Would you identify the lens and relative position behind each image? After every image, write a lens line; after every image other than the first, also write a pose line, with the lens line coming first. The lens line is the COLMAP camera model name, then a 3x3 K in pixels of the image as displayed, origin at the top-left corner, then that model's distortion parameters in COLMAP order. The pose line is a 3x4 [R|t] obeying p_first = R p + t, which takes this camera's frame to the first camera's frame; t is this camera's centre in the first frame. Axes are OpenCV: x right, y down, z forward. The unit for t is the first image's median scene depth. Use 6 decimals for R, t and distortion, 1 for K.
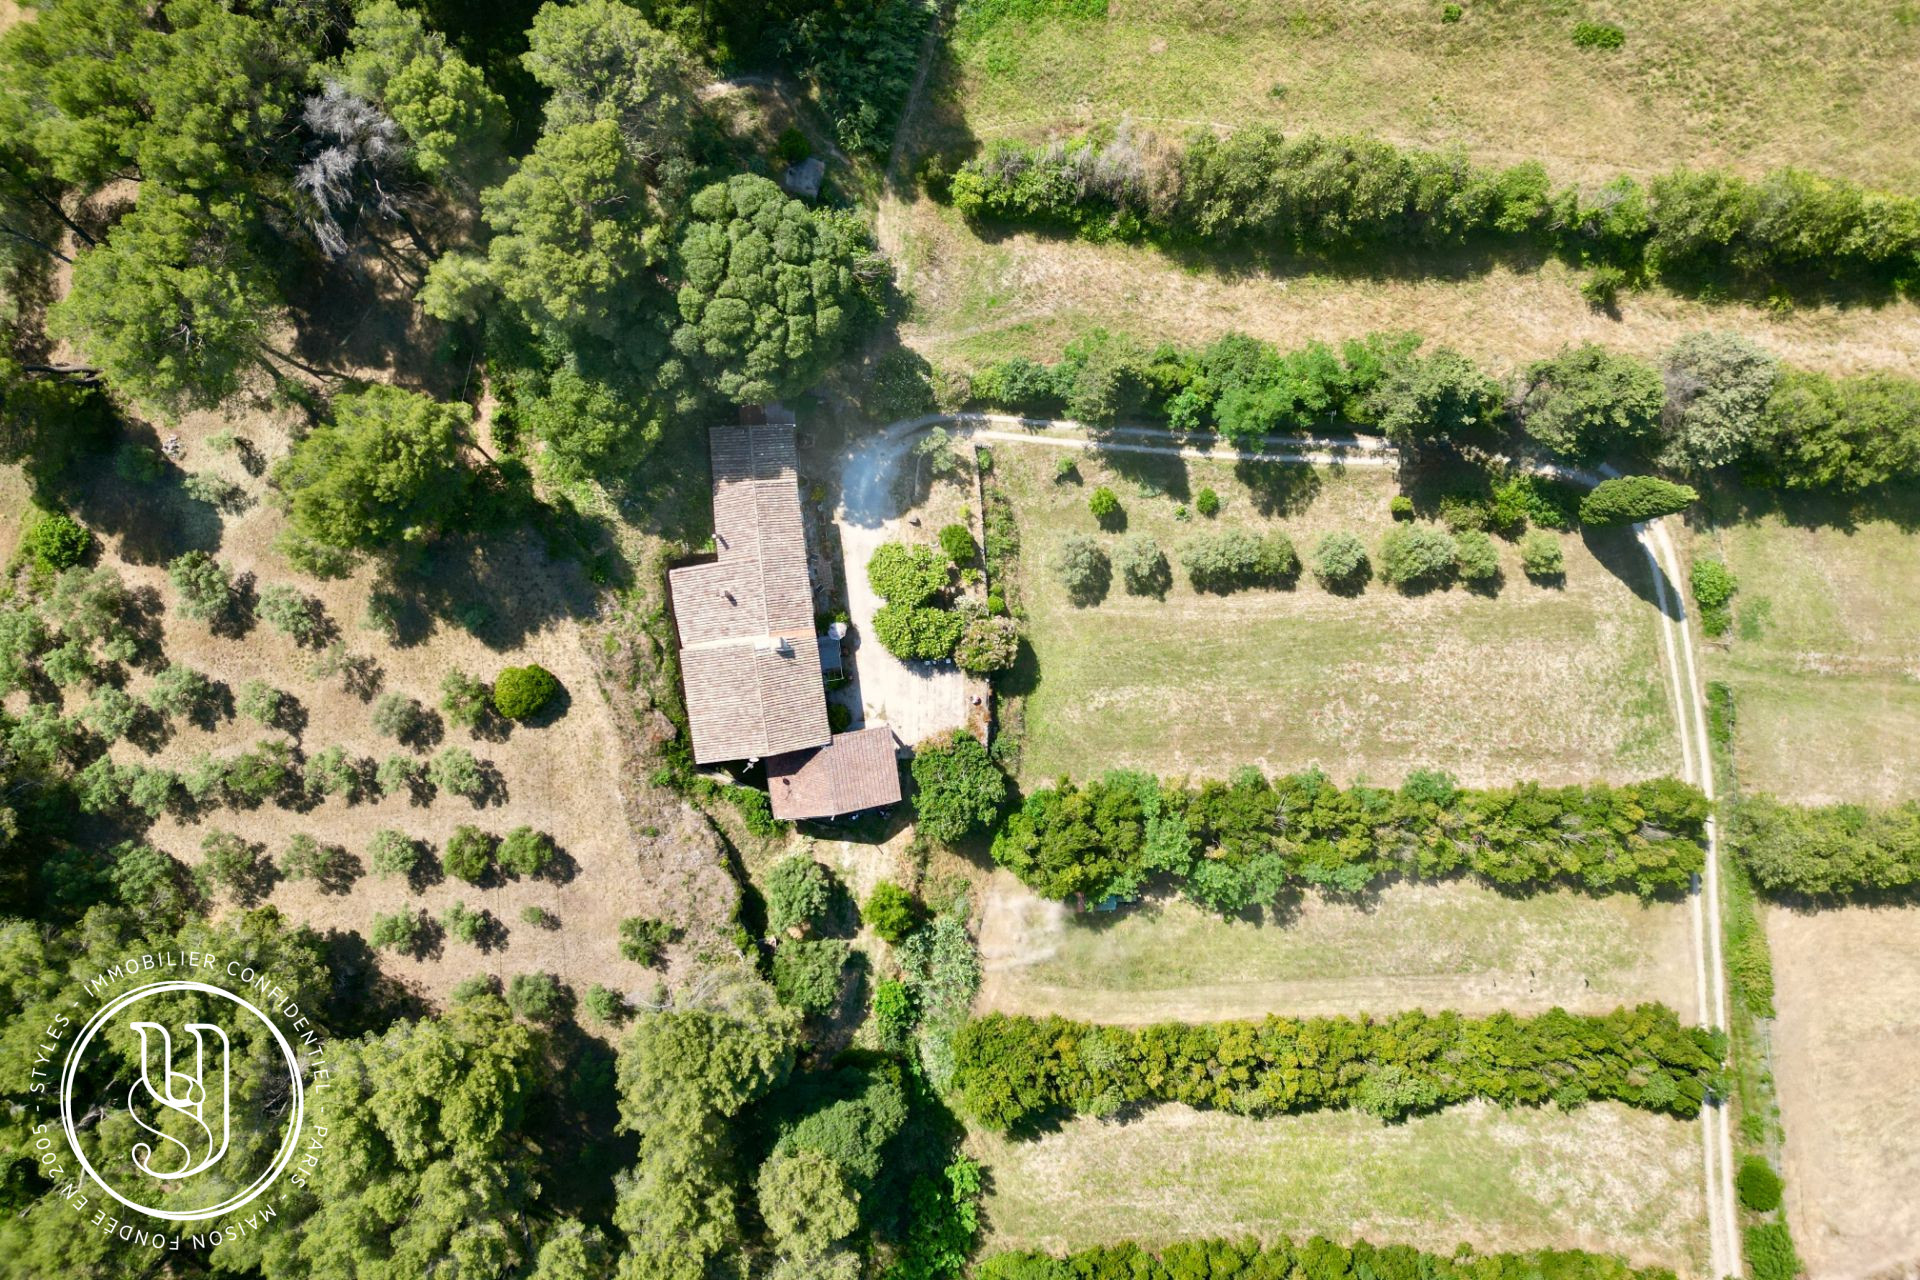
lens RADIAL K [[1464.9, 0, 960.5], [0, 1464.9, 563.9], [0, 0, 1]] dist [0.076252, -0.084813]
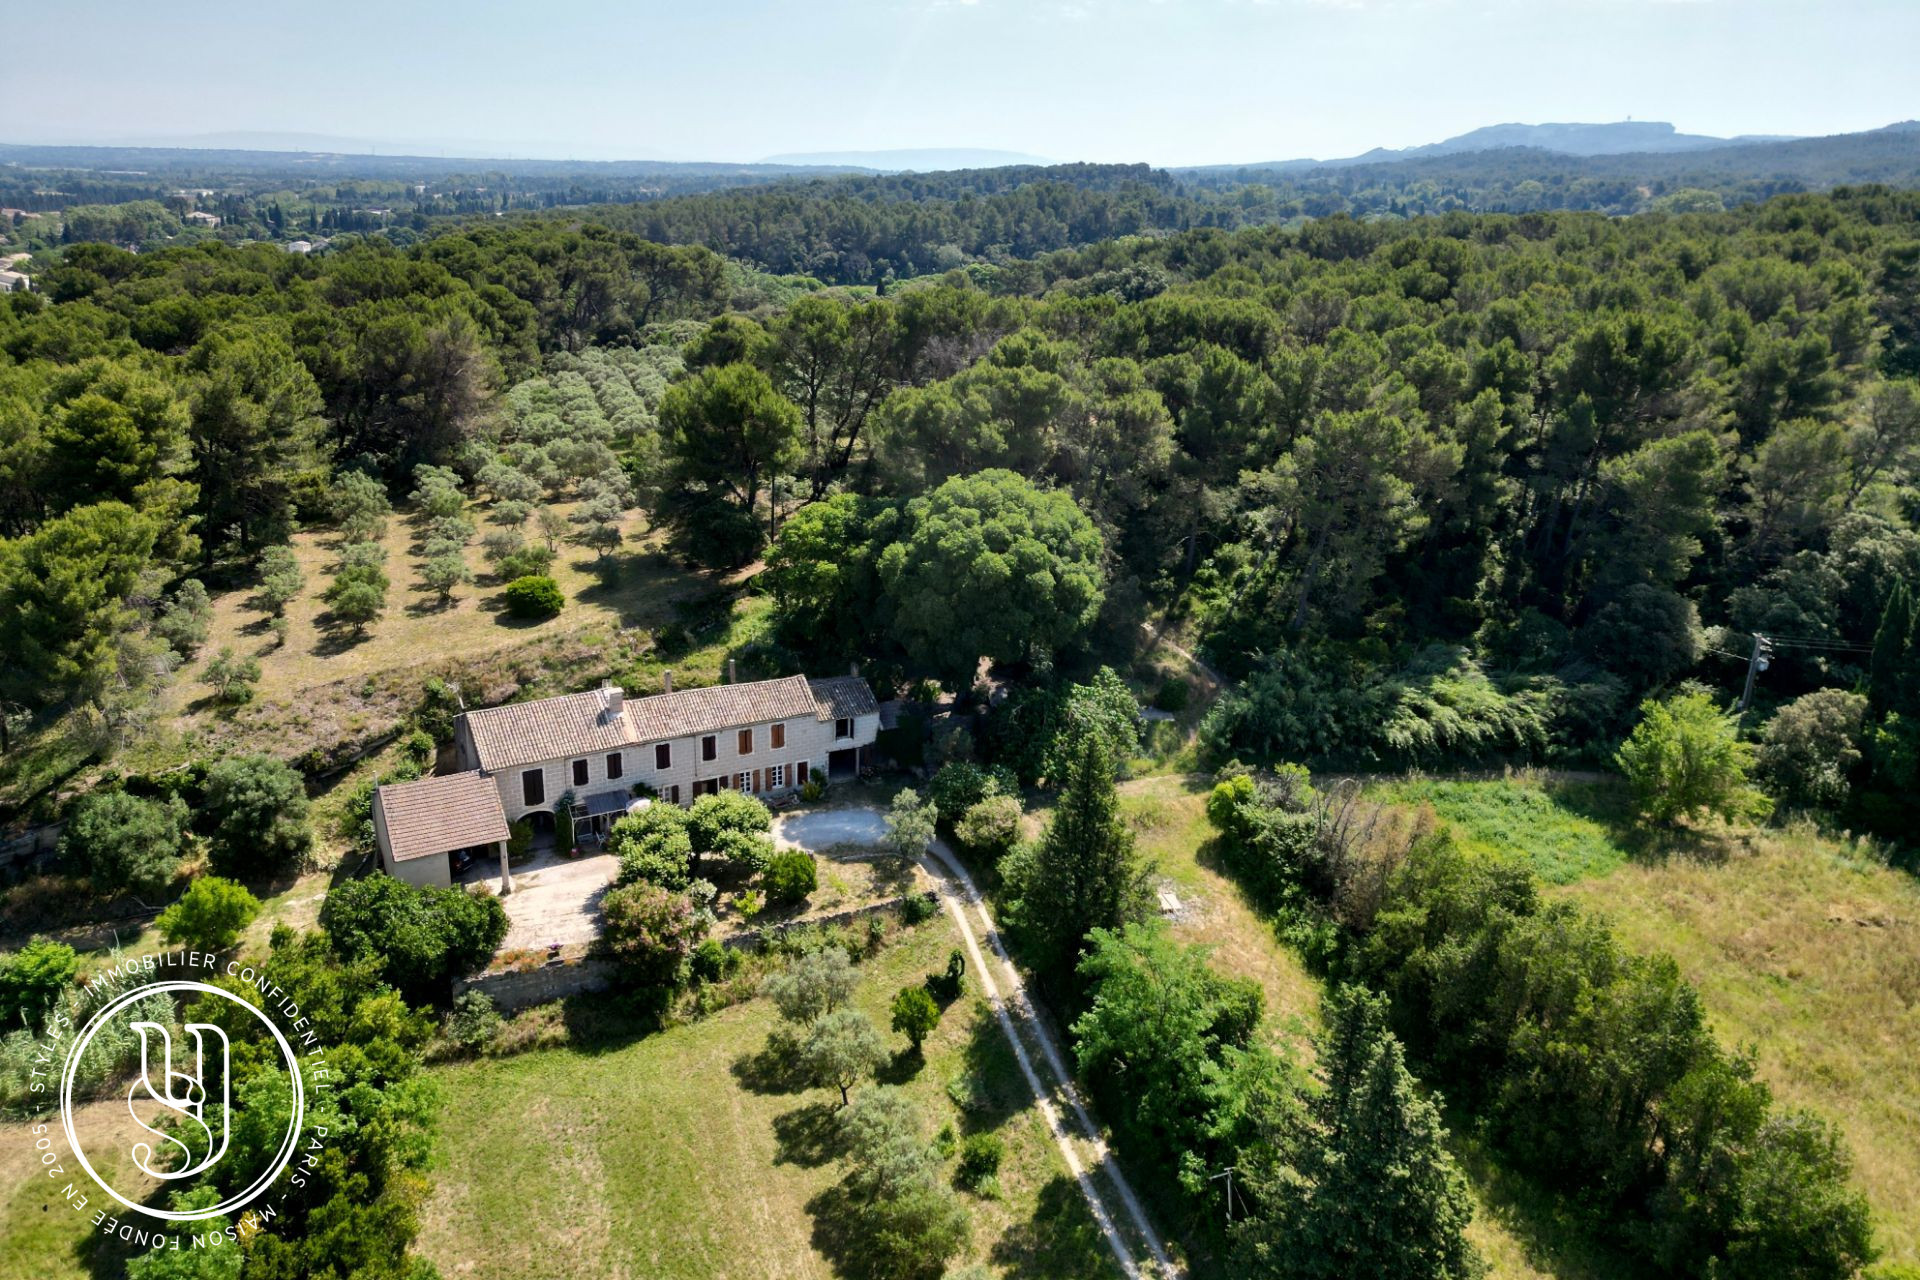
lens RADIAL K [[1464.9, 0, 960.5], [0, 1464.9, 563.9], [0, 0, 1]] dist [0.076252, -0.084813]
pose [[0.335964, 0.230183, -0.913315, 0.620076], [-0.941790, 0.069098, -0.329024, 0.127994], [-0.012627, 0.970691, 0.239999, 0.677450]]
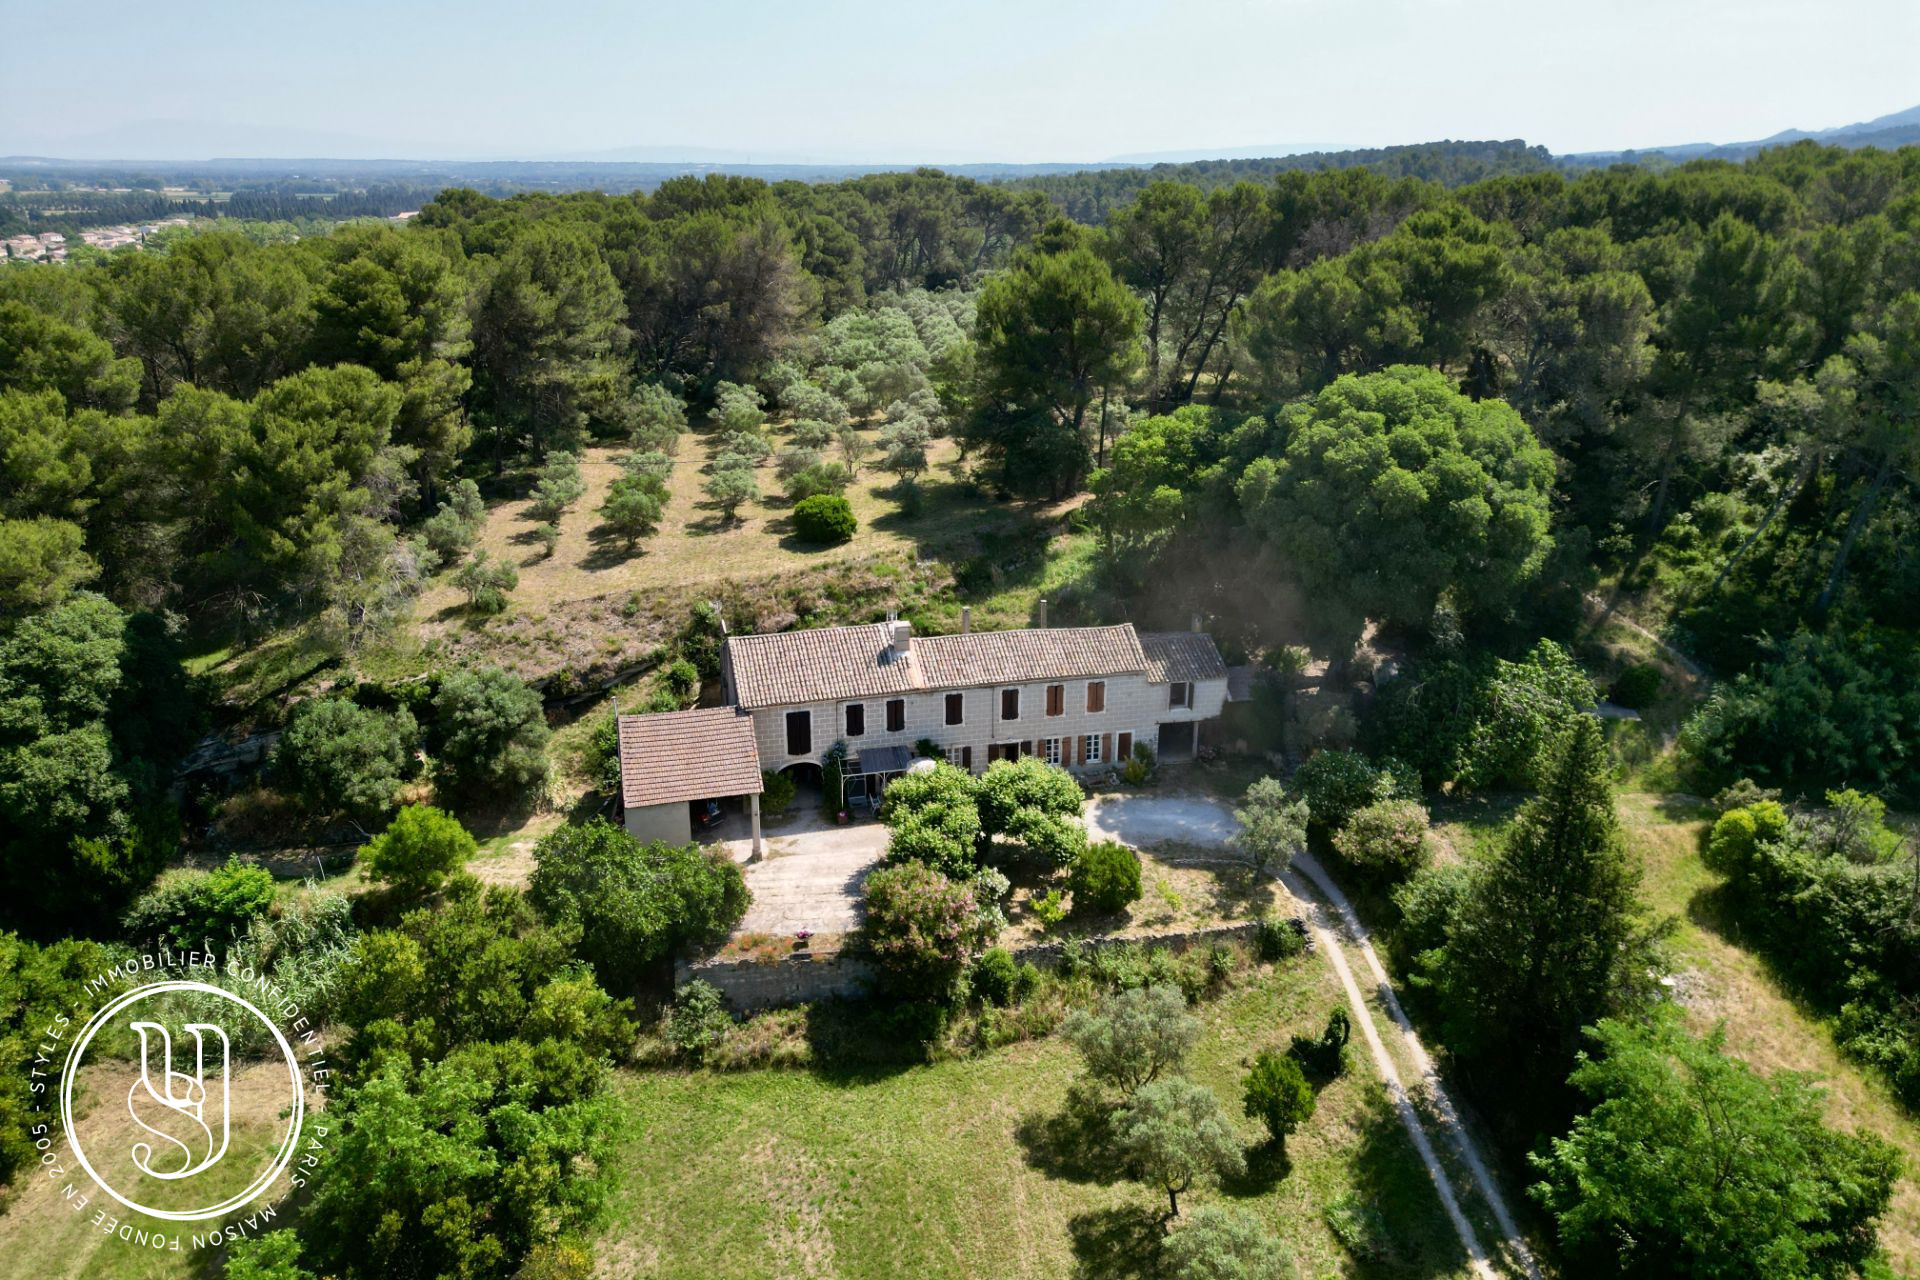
lens RADIAL K [[1397.4, 0, 941.7], [0, 1397.4, 573.6], [0, 0, 1]] dist [0.098283, -0.127013]
pose [[0.103162, 0.245225, -0.963962, 0.444500], [-0.994635, 0.017920, -0.101886, 0.093124], [-0.007710, 0.969301, 0.245758, 0.760100]]
